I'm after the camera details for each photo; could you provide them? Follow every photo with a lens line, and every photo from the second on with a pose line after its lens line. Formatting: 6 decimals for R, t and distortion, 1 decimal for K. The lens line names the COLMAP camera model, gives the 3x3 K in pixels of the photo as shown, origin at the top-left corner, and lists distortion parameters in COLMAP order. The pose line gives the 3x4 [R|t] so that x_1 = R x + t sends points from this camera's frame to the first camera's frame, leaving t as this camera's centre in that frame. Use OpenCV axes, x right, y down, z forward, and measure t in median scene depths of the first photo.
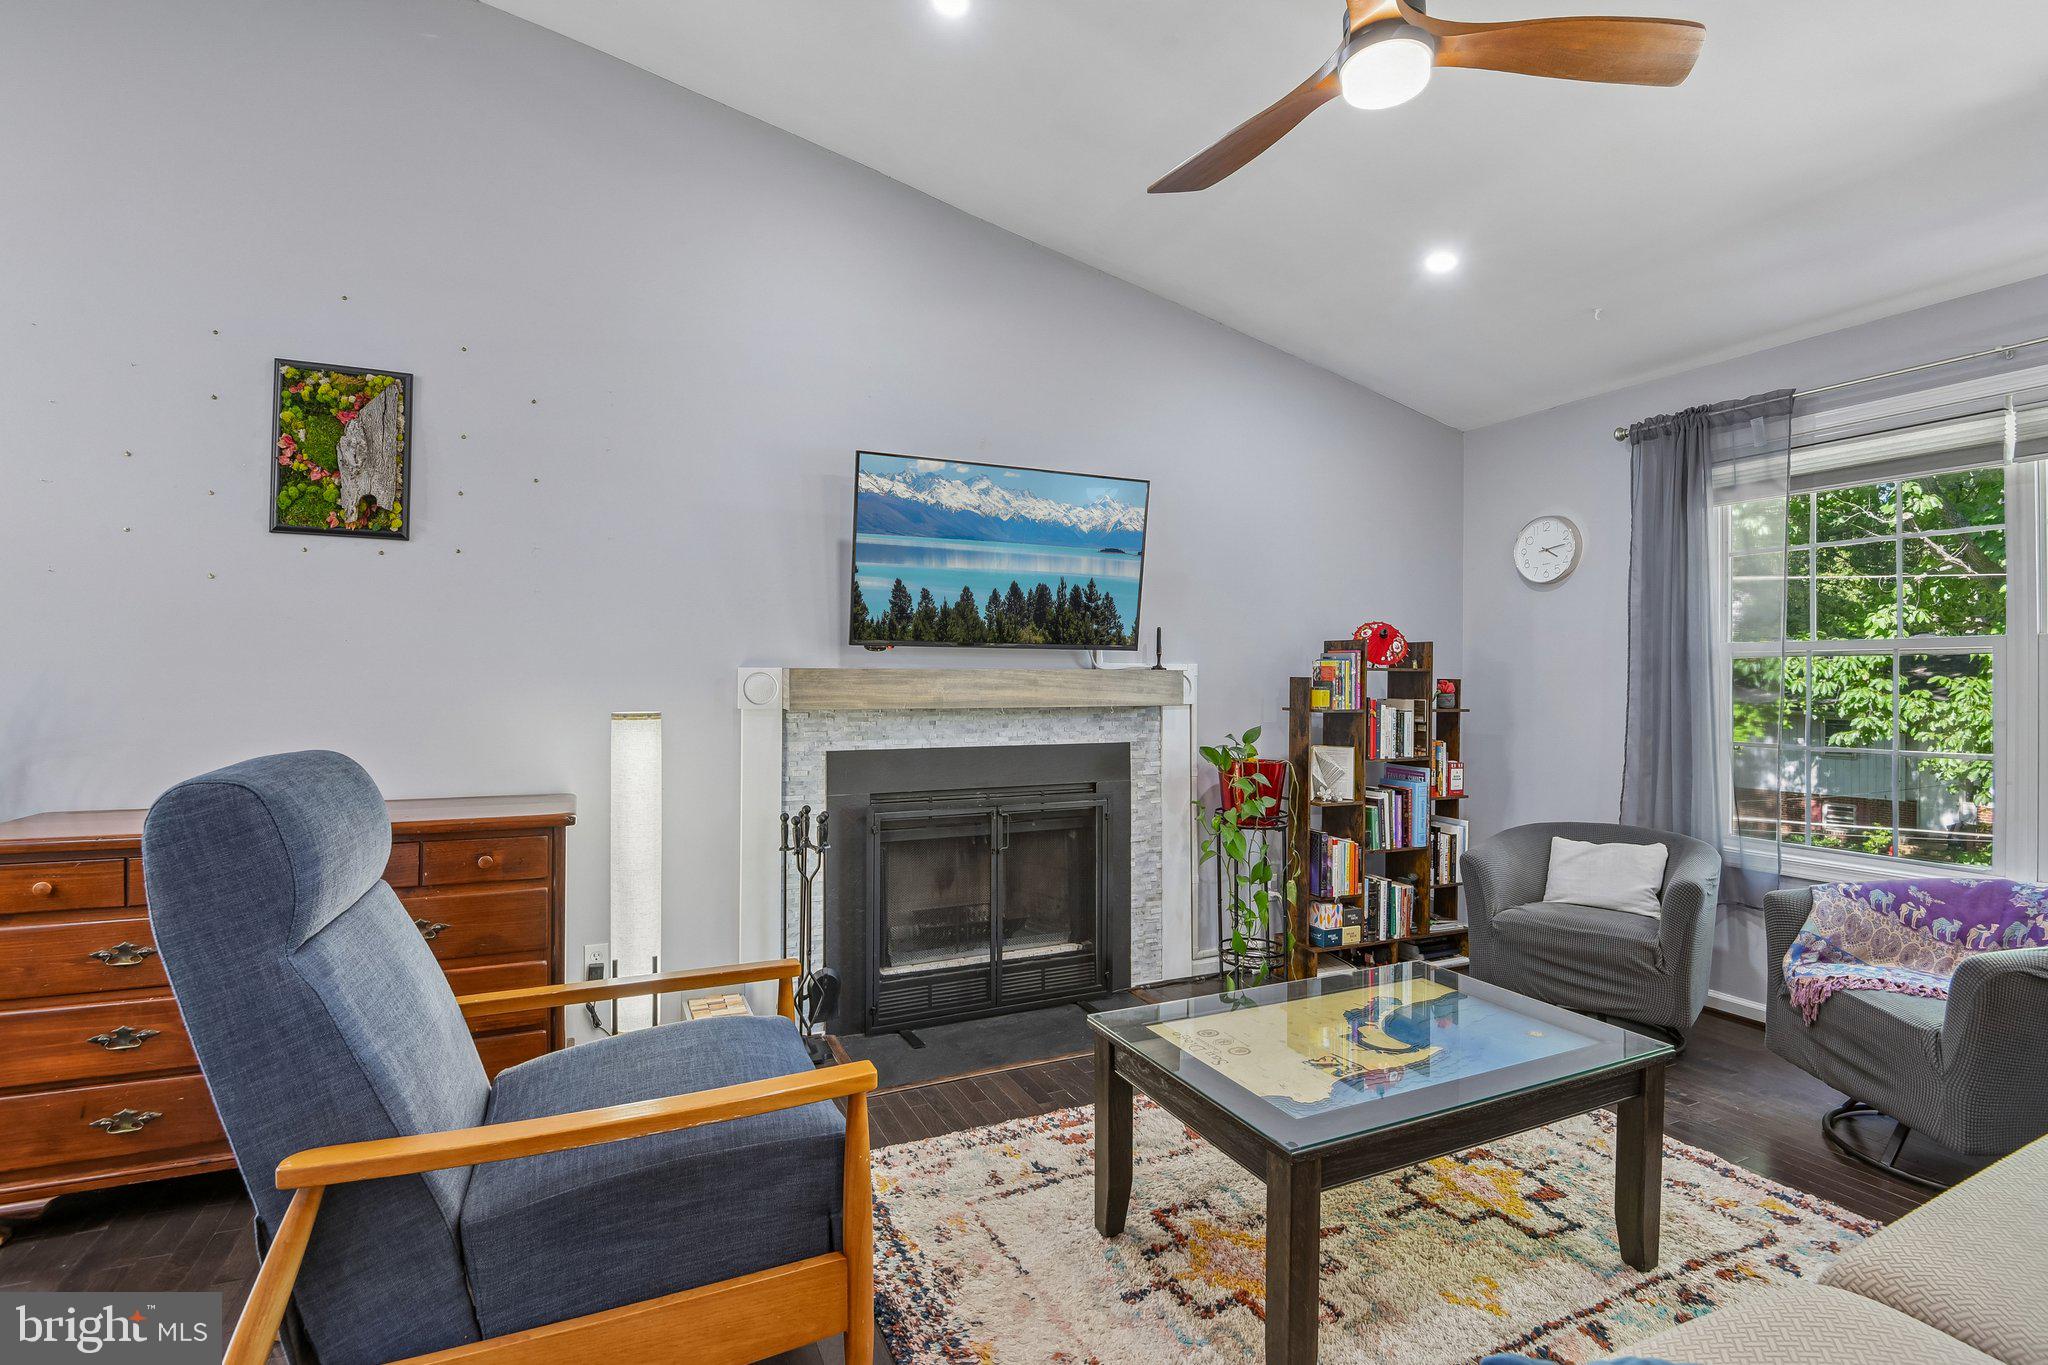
lens RADIAL K [[948.9, 0, 1001.5], [0, 948.9, 666.6], [0, 0, 1]] dist [-0.003939, -0.013957]
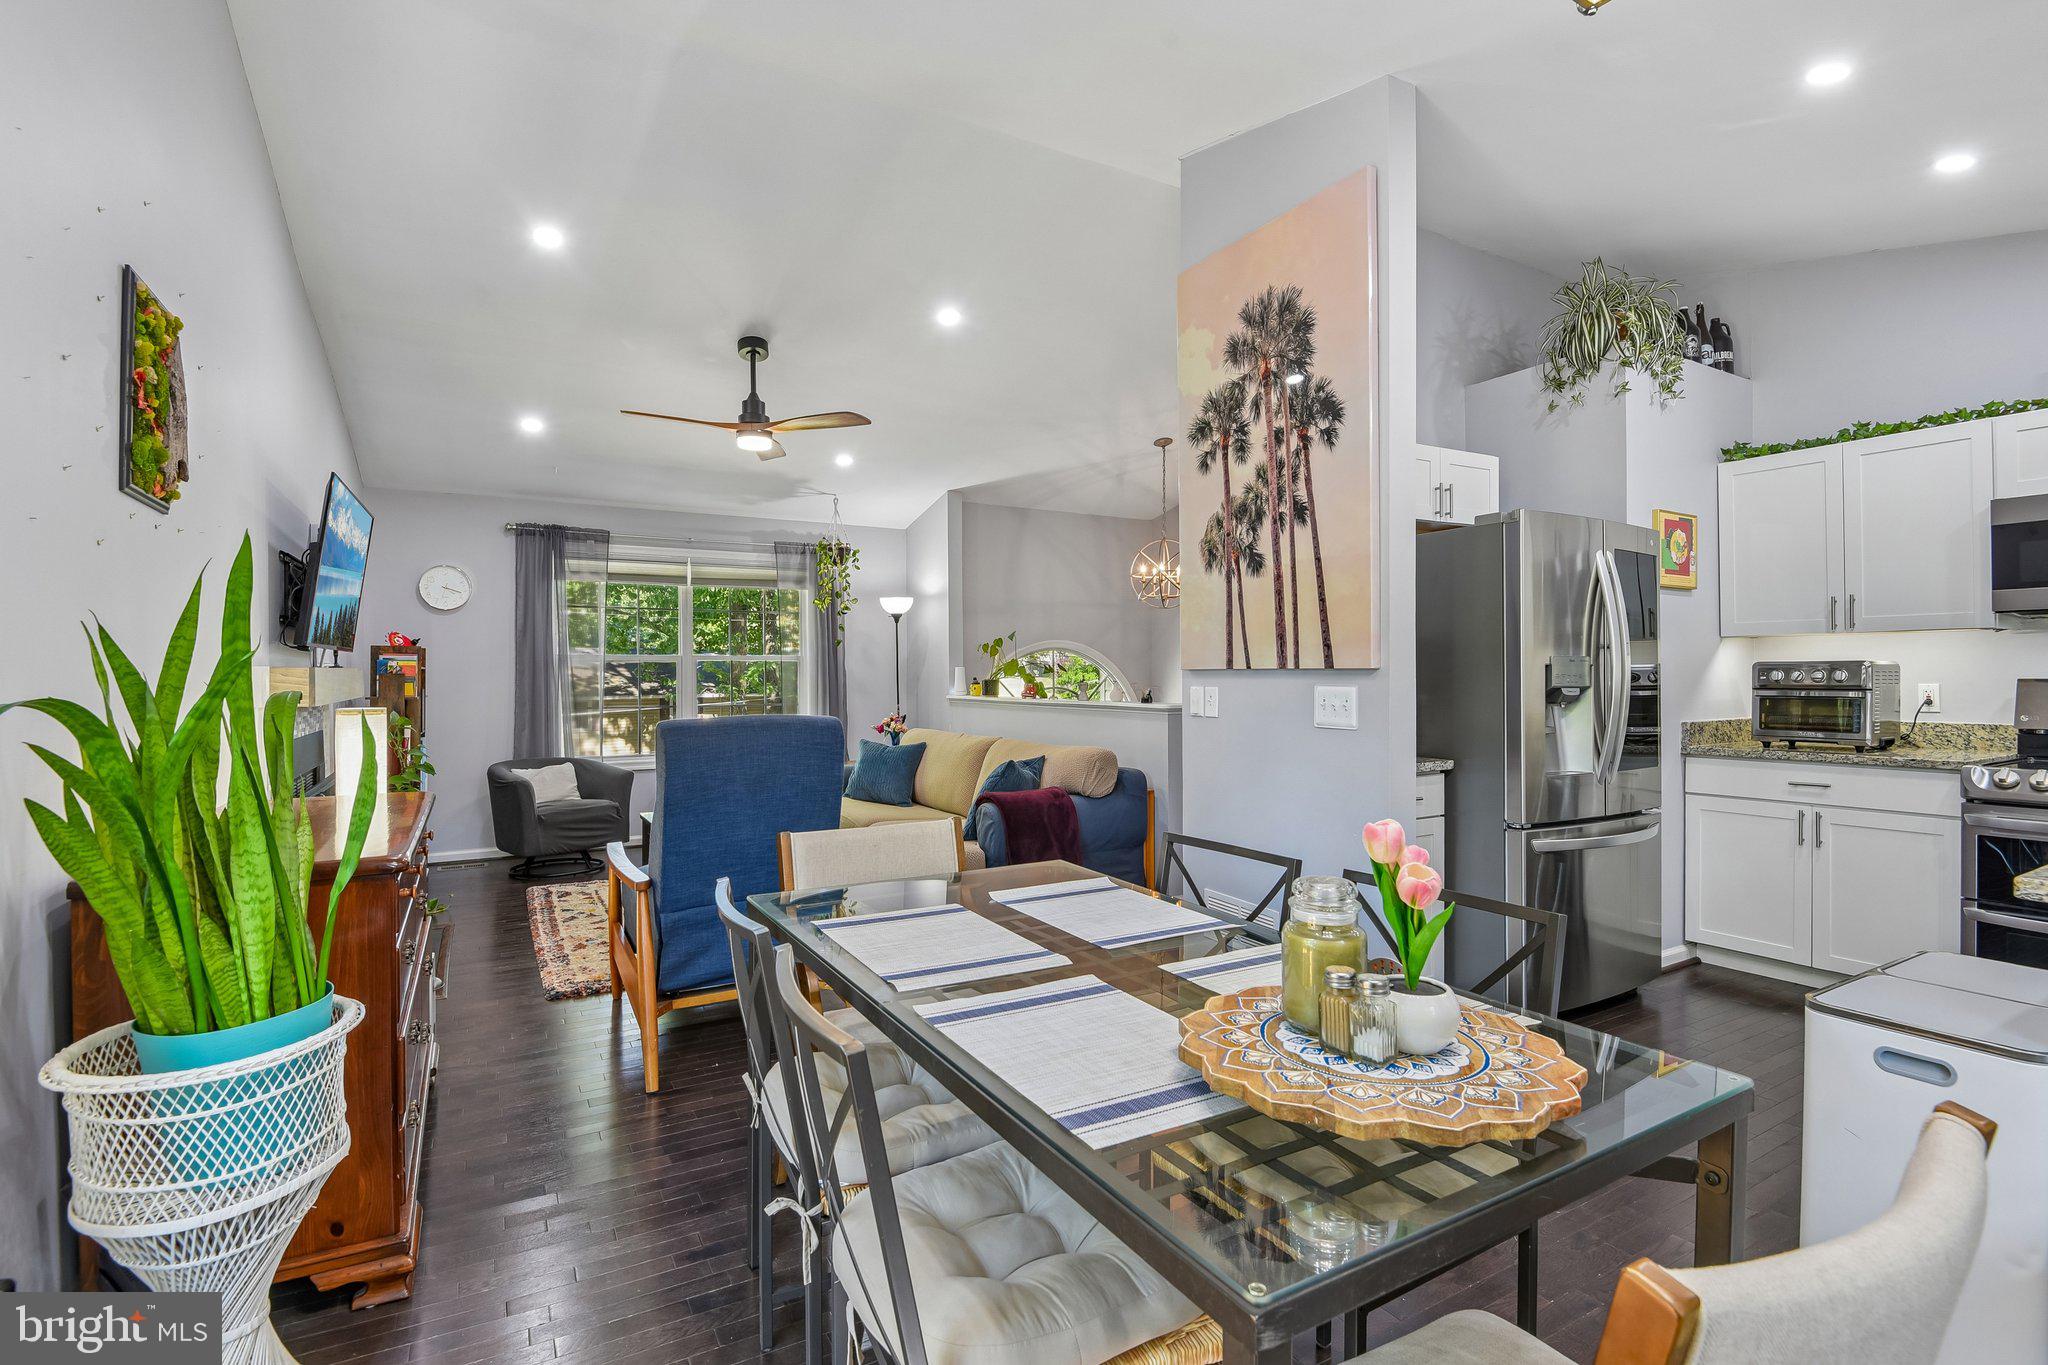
lens RADIAL K [[948.9, 0, 1020.8], [0, 948.9, 677.8], [0, 0, 1]] dist [-0.003939, -0.013957]
pose [[-0.081714, -0.003285, 0.996650, -1.235448], [-0.014160, 0.999897, 0.002135, 0.005438], [-0.996555, -0.013938, -0.081752, 0.268030]]
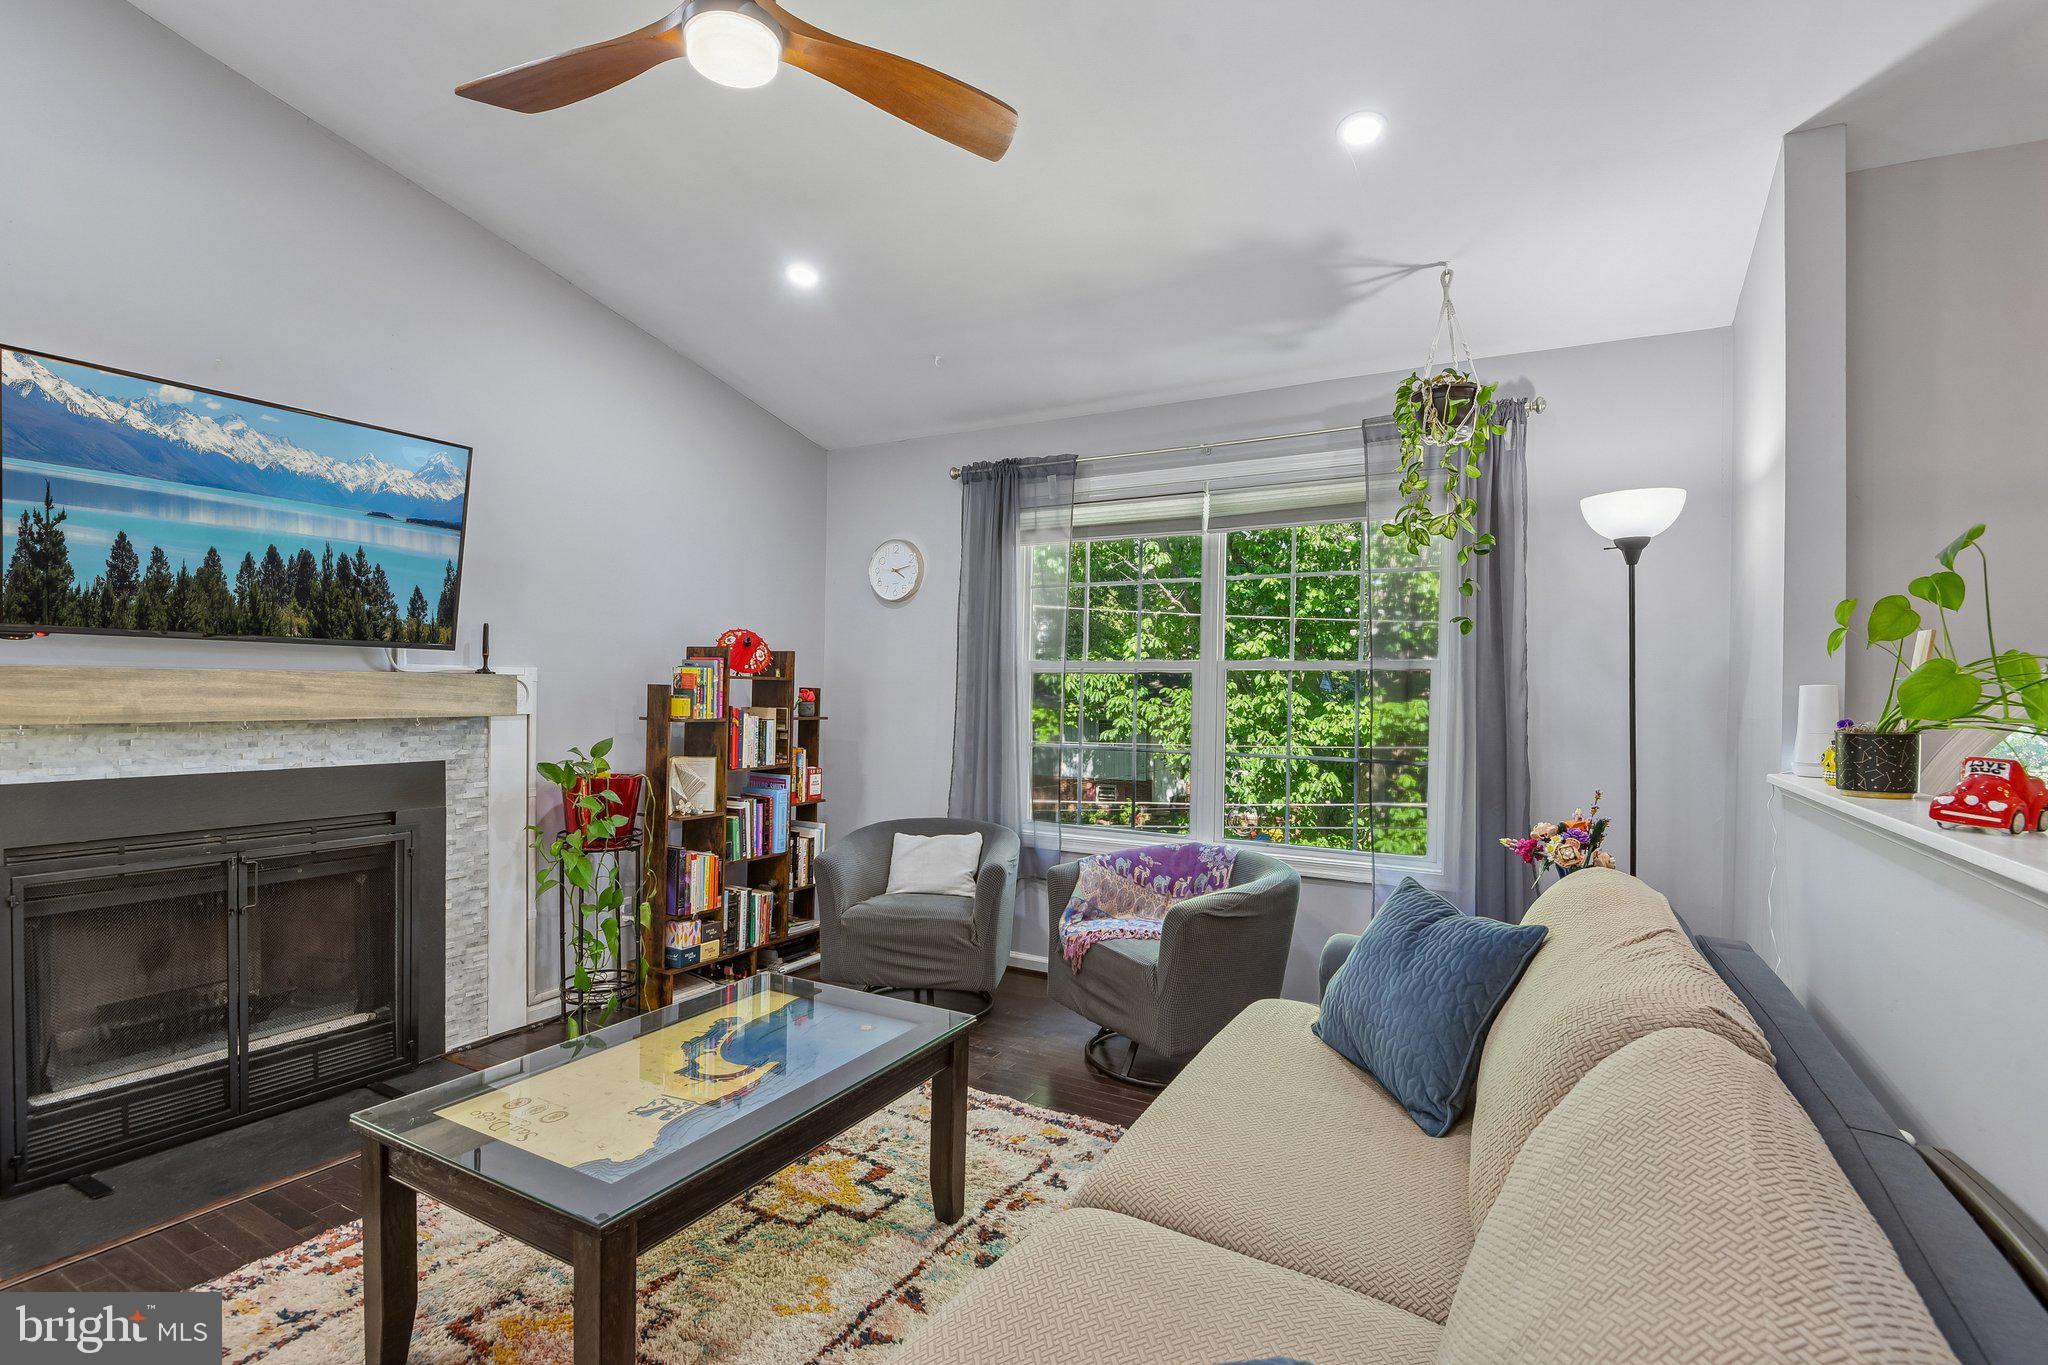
lens RADIAL K [[948.9, 0, 1014.4], [0, 948.9, 676.8], [0, 0, 1]] dist [-0.003939, -0.013957]
pose [[0.810099, 0.017452, 0.586034, 0.056253], [-0.022281, 0.999751, 0.001027, -0.005979], [-0.585870, -0.013890, 0.810286, 0.038718]]
